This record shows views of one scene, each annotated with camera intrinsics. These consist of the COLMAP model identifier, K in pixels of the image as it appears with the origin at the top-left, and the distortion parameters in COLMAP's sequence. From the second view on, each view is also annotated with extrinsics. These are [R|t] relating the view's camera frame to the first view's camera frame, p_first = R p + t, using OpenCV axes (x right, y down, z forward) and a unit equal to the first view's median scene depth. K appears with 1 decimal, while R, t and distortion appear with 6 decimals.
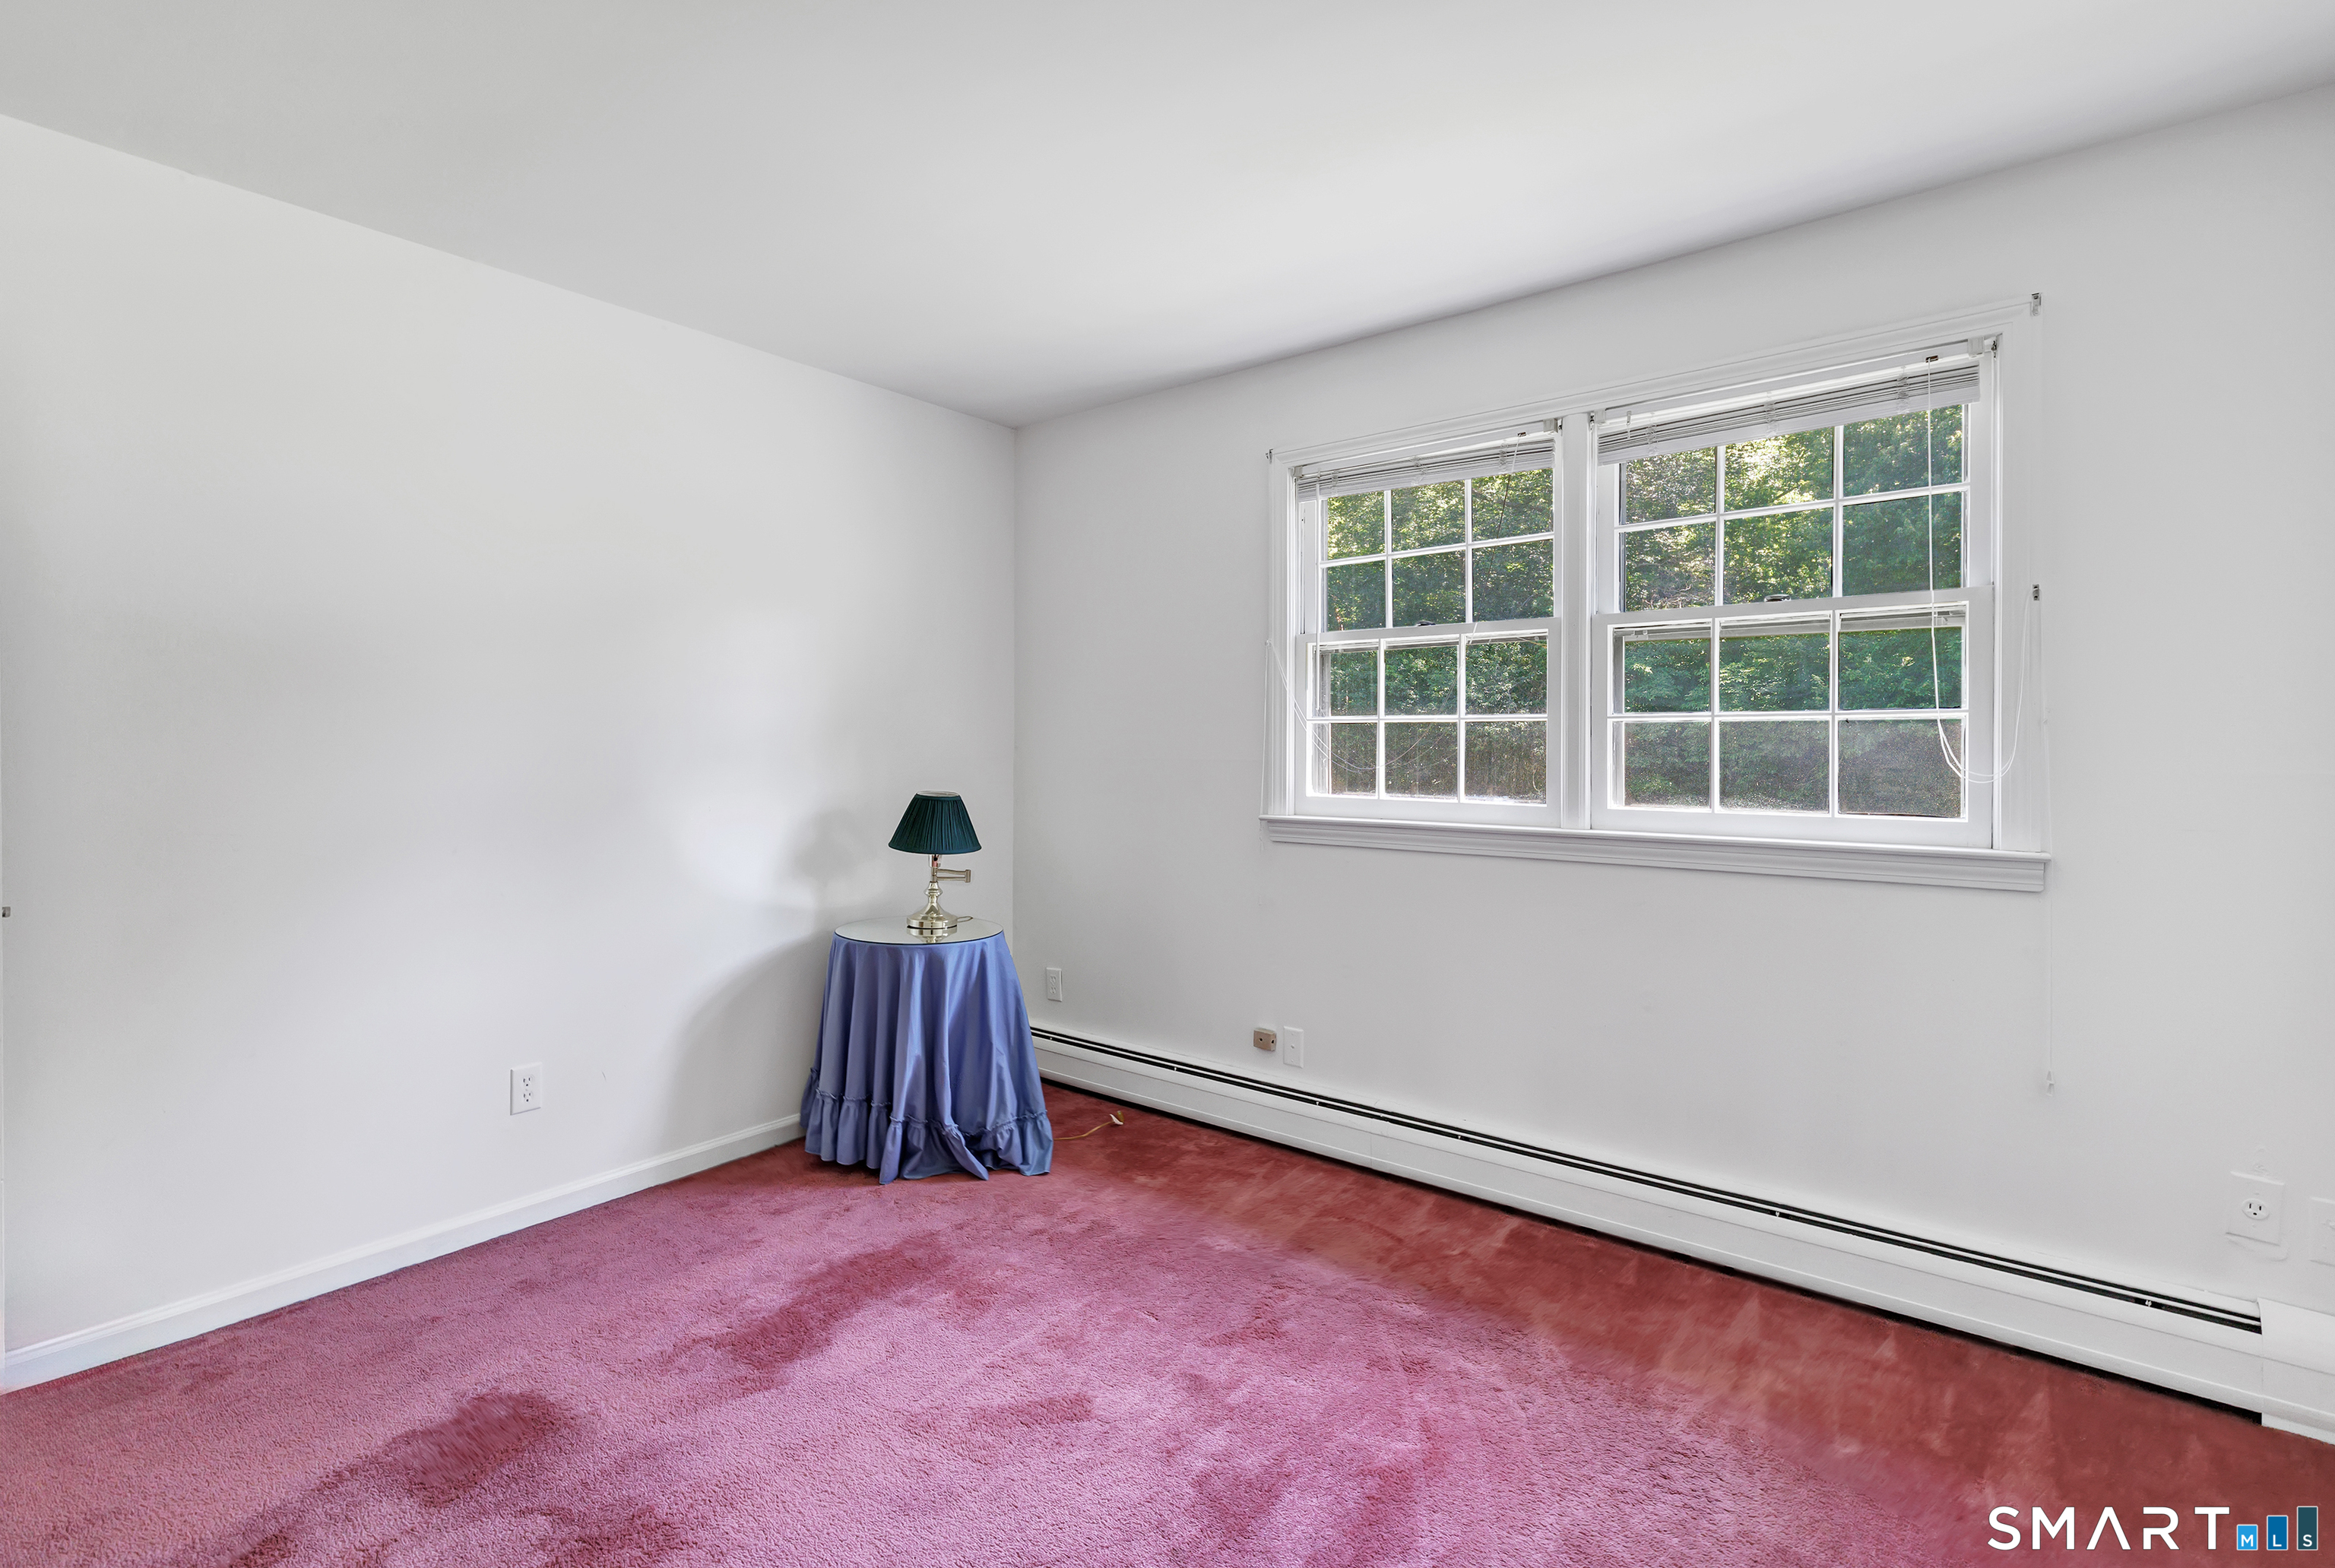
lens RADIAL K [[1048.9, 0, 1167.5], [0, 1048.9, 784.0], [0, 0, 1]] dist [0.000596, -0.000020]
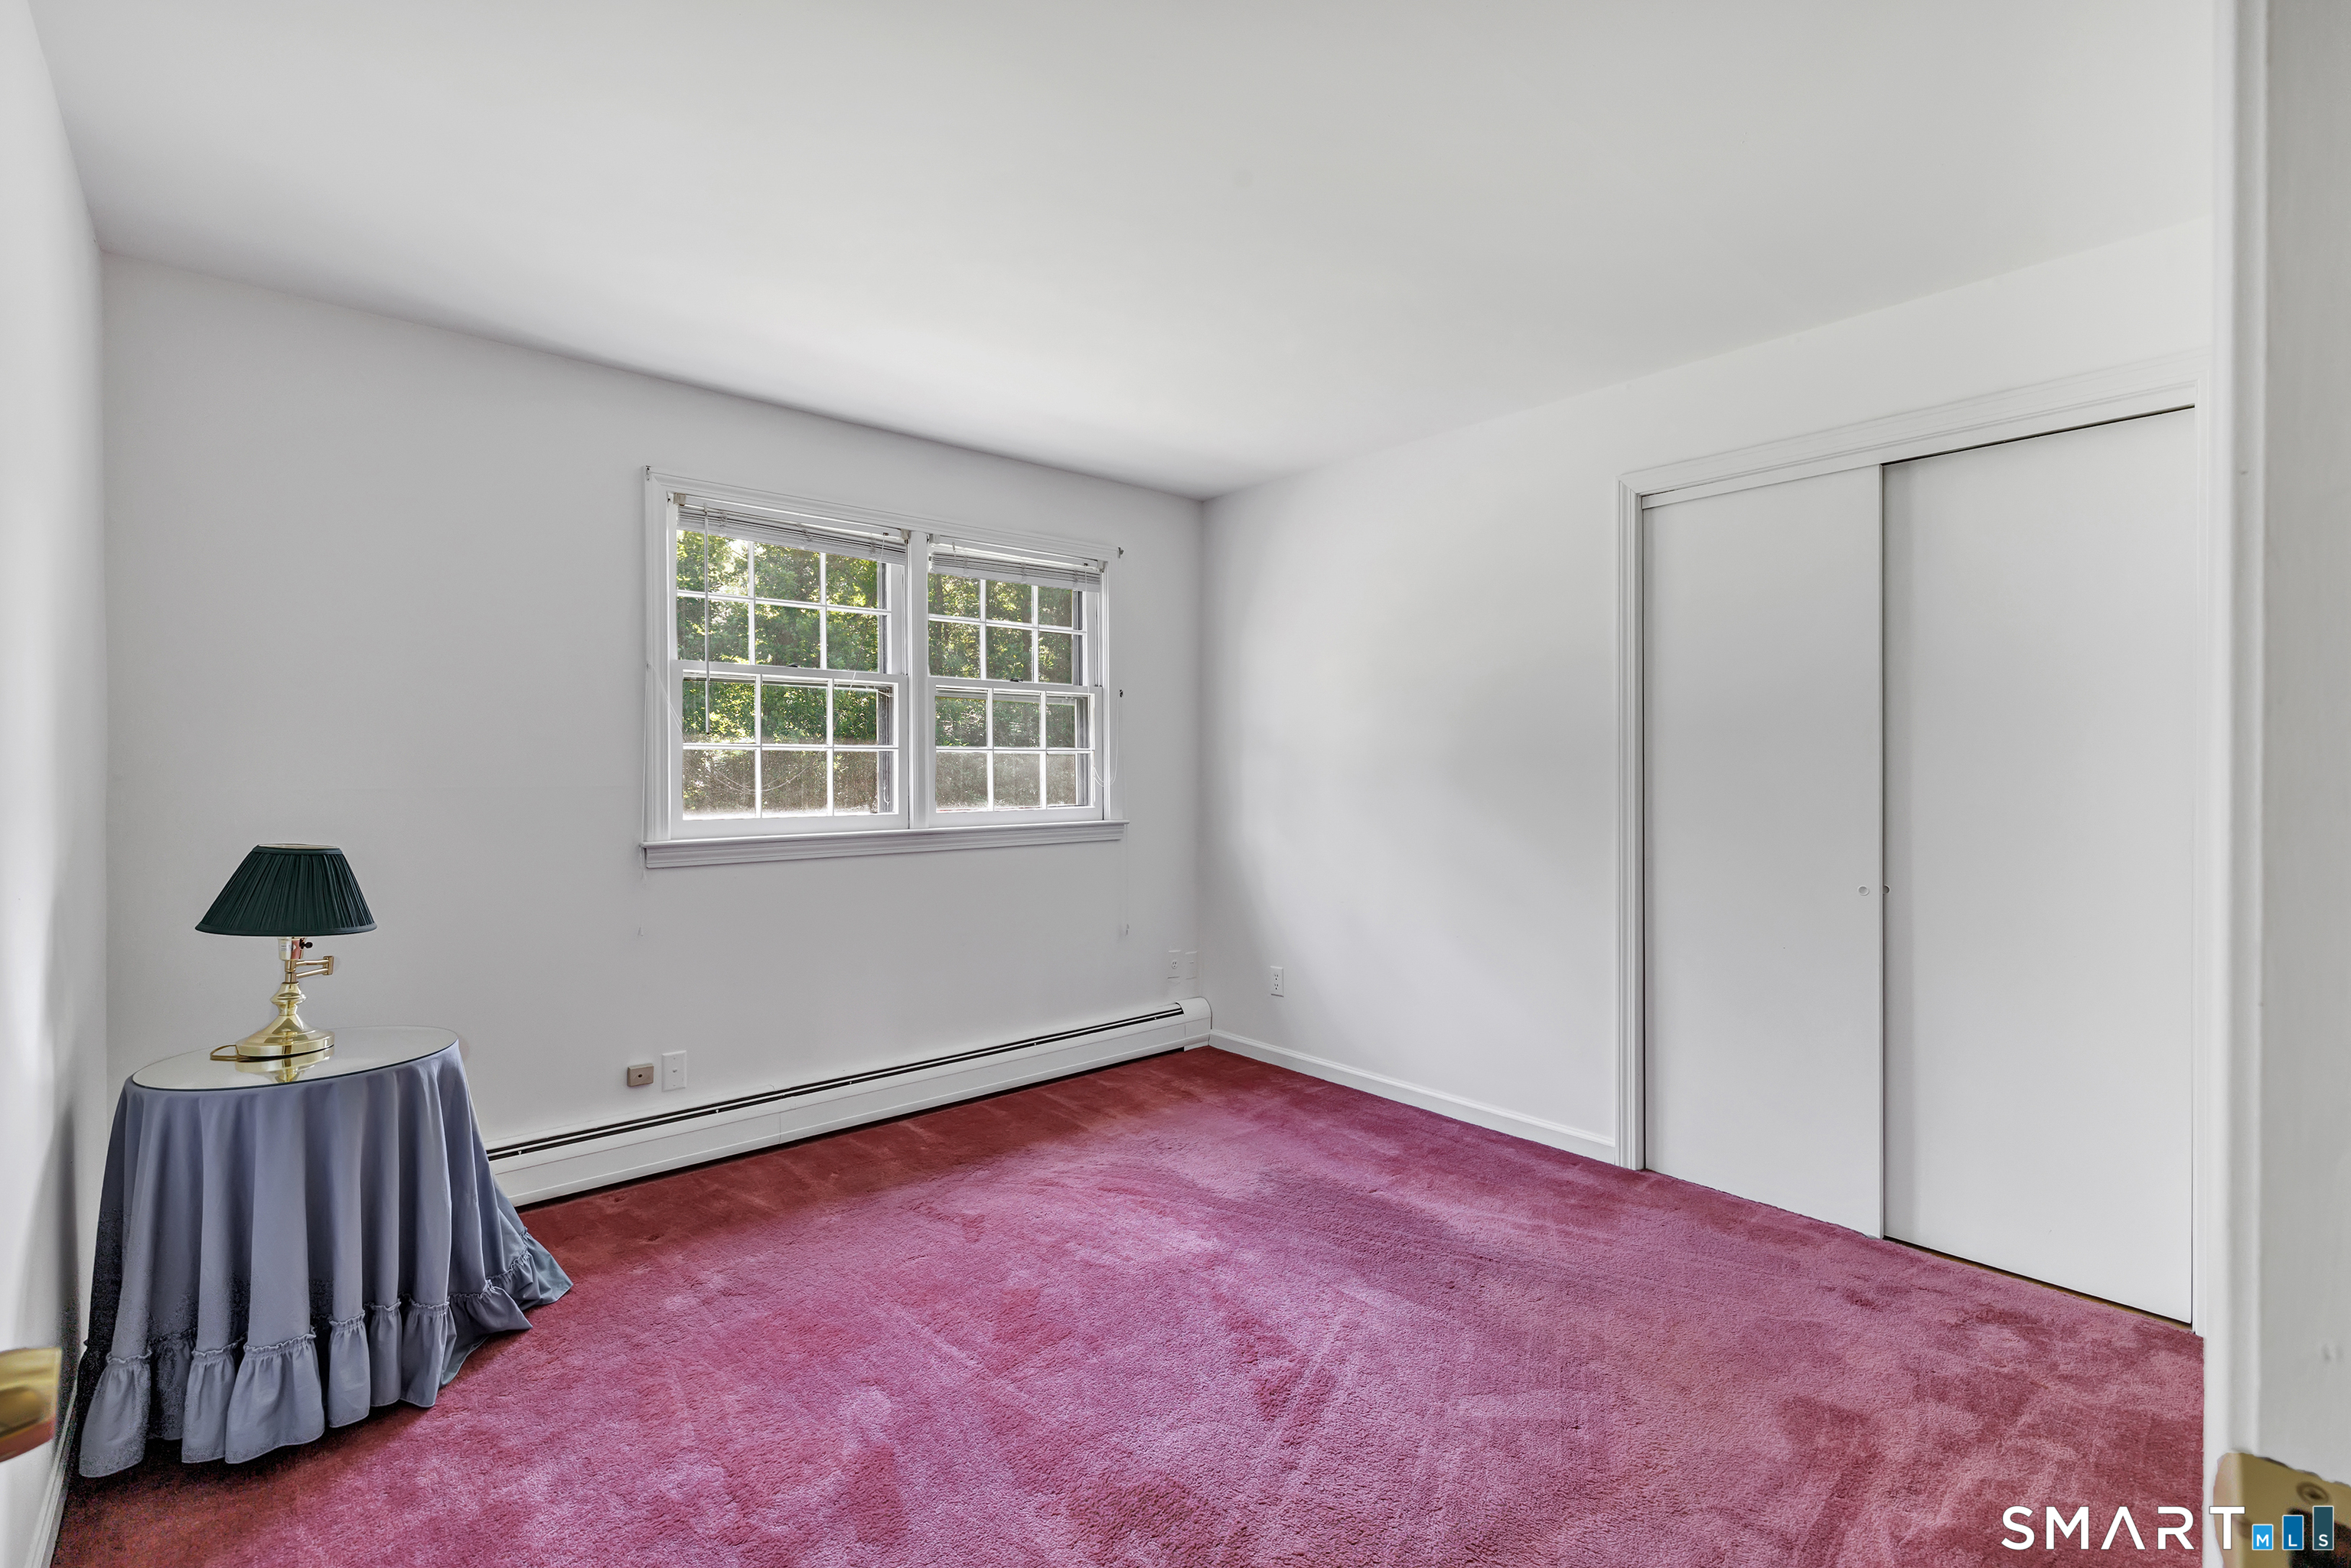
lens RADIAL K [[1041.3, 0, 1134.5], [0, 1041.3, 819.3], [0, 0, 1]] dist [-0.000783, -0.000115]
pose [[0.205436, -0.051344, 0.977323, -0.854757], [0.041208, 0.998191, 0.043778, -0.016868], [-0.977803, 0.031280, 0.207180, 0.405716]]
